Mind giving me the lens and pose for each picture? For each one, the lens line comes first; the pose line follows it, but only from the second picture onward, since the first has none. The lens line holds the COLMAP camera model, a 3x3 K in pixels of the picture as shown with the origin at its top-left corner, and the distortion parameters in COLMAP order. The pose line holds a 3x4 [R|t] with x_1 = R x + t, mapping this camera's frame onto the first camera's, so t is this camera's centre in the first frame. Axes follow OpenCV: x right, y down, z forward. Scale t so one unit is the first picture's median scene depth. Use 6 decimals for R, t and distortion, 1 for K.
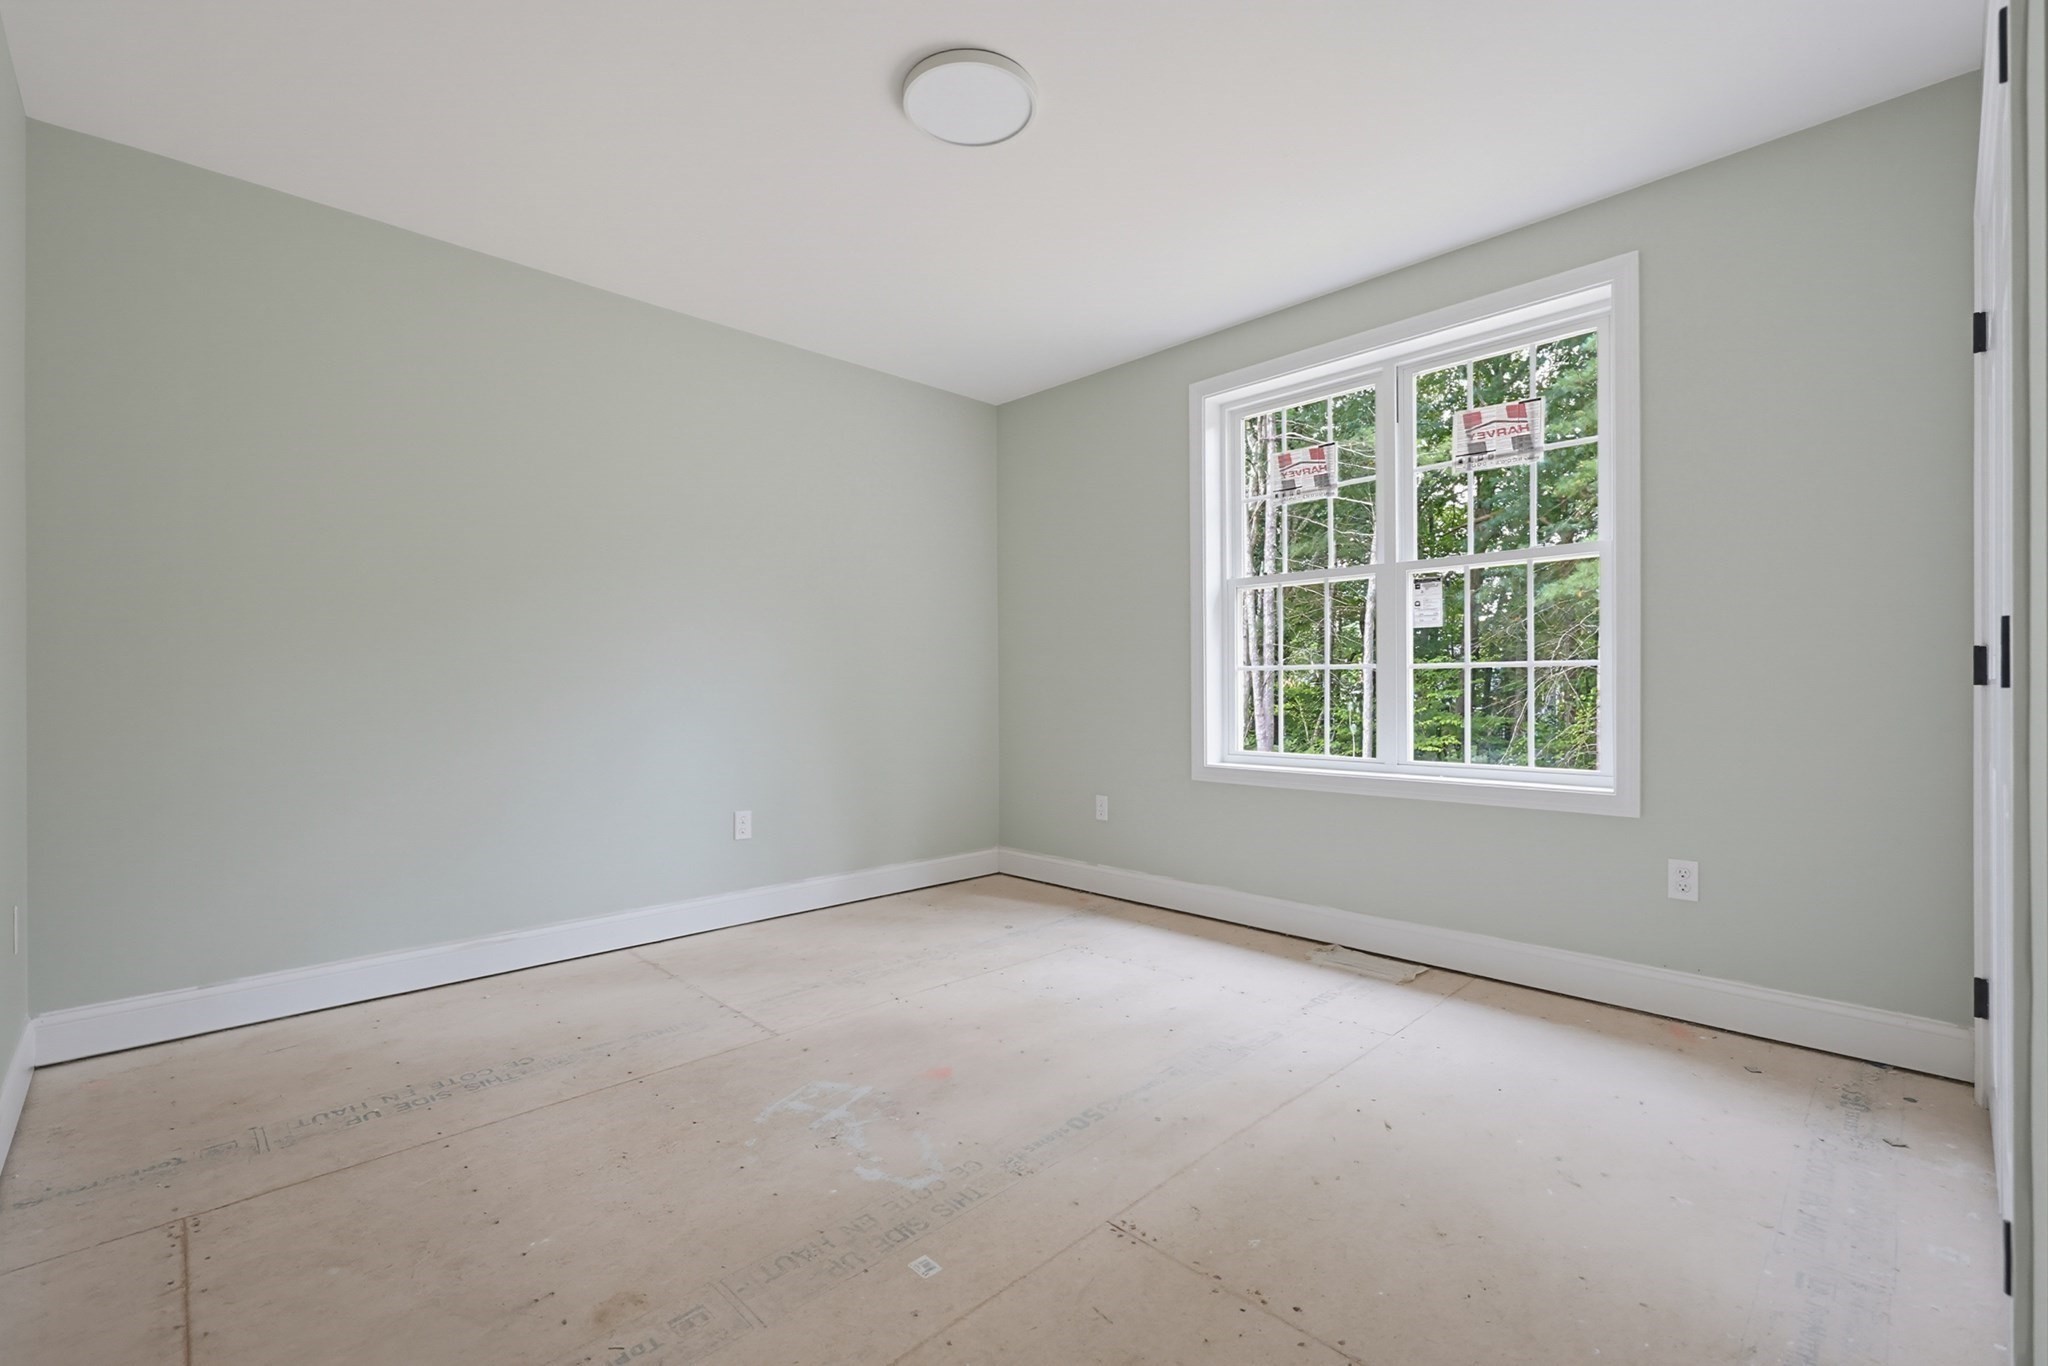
lens RADIAL K [[888.5, 0, 1028.7], [0, 888.5, 686.5], [0, 0, 1]] dist [-0.005640, 0.000045]
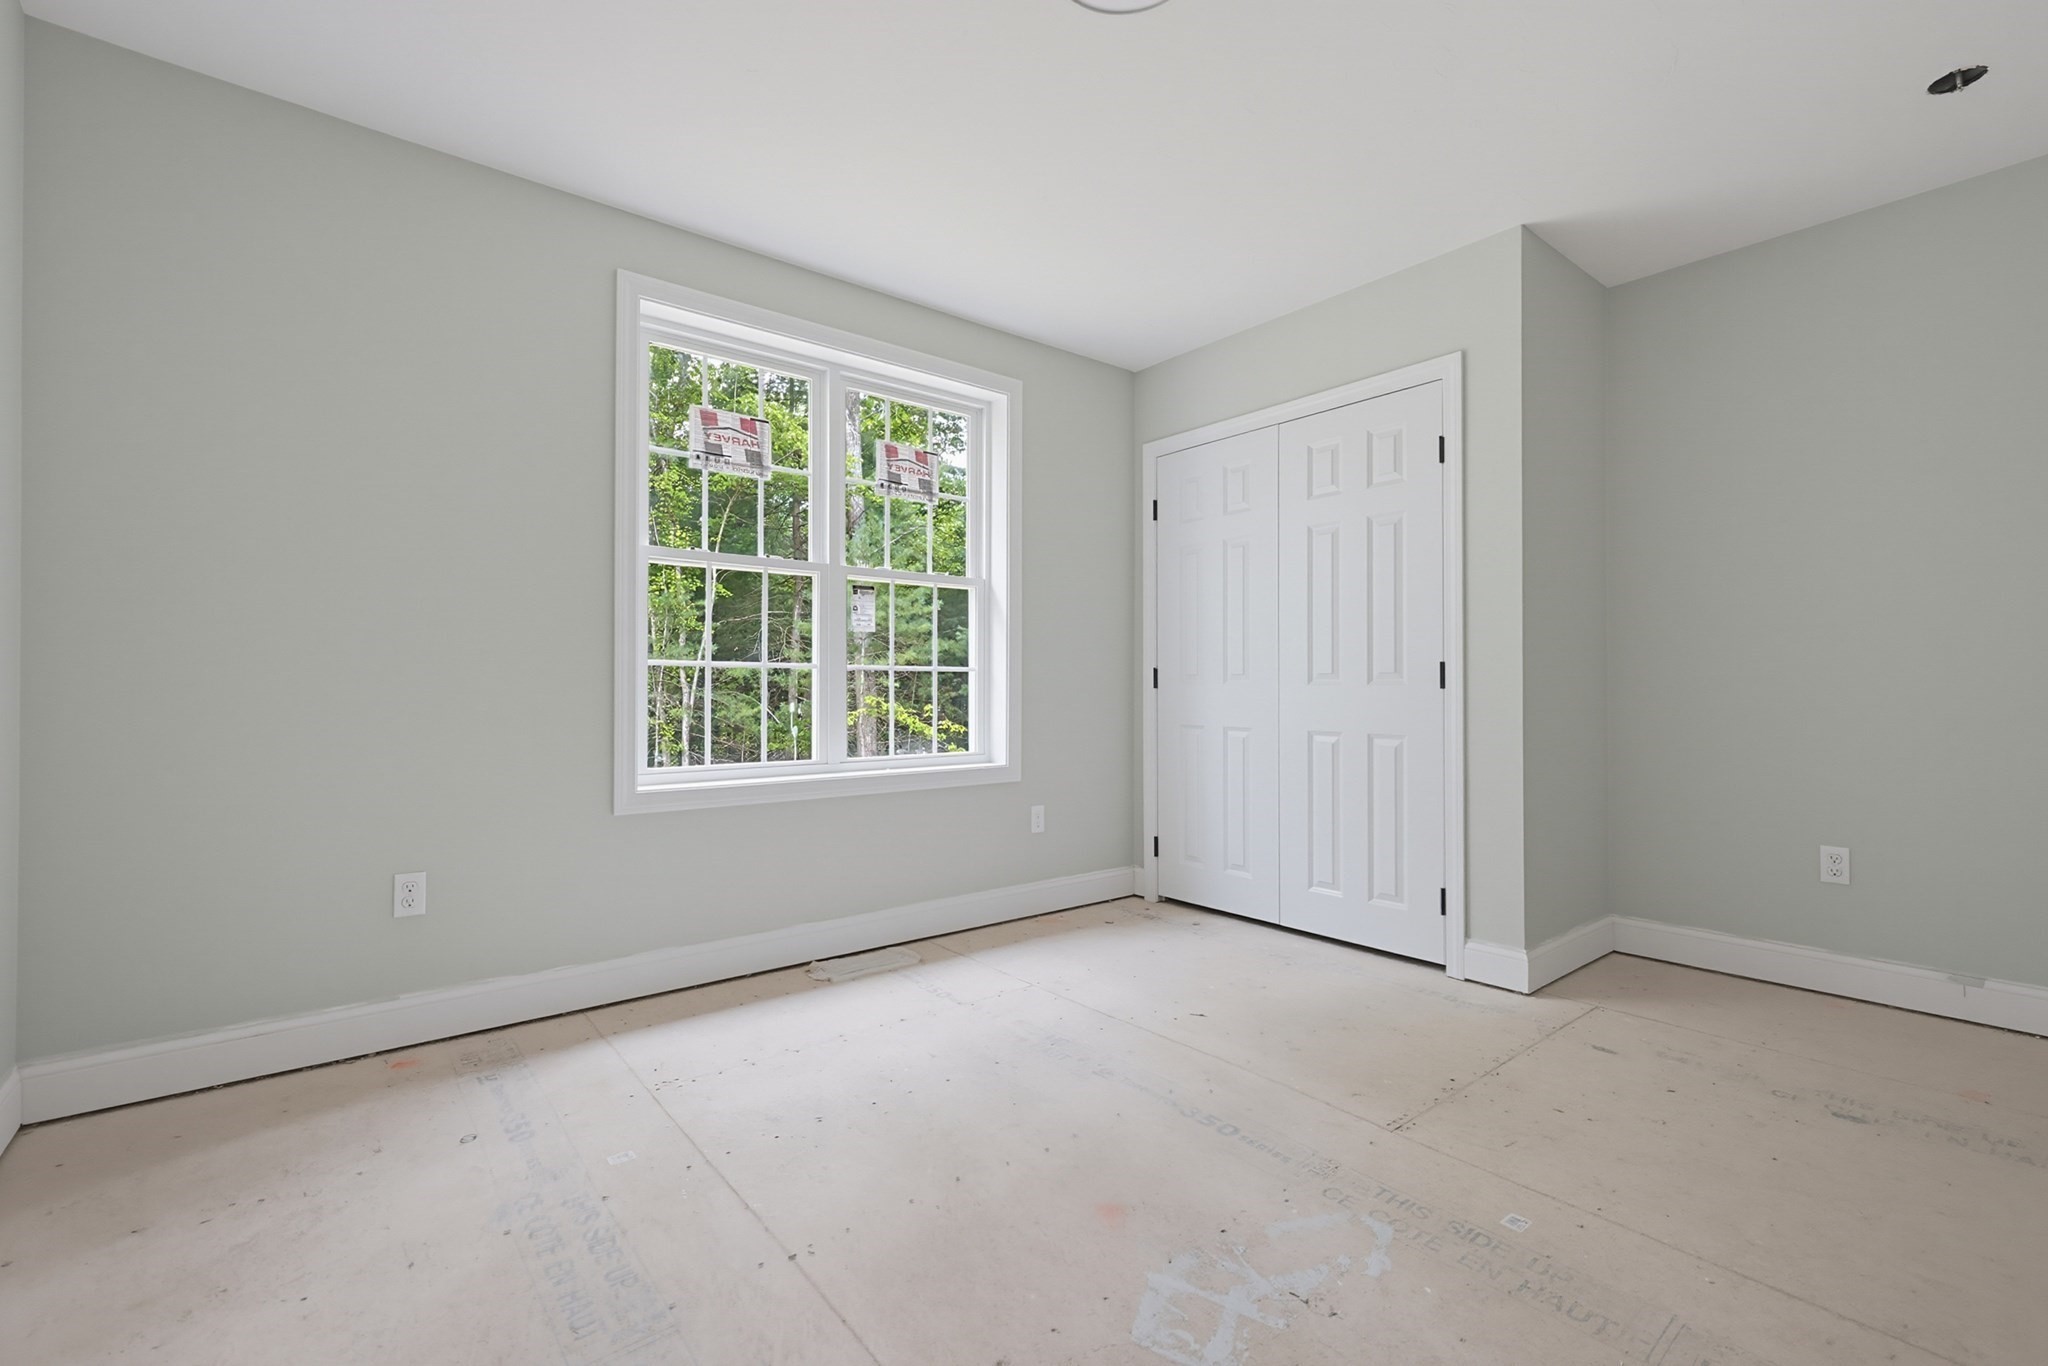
lens RADIAL K [[888.5, 0, 1031.9], [0, 888.5, 677.8], [0, 0, 1]] dist [-0.005640, 0.000045]
pose [[0.091785, 0.014746, 0.995670, -0.563849], [-0.000522, 0.999891, -0.014760, 0.004573], [-0.995779, 0.000835, 0.091783, 0.669926]]
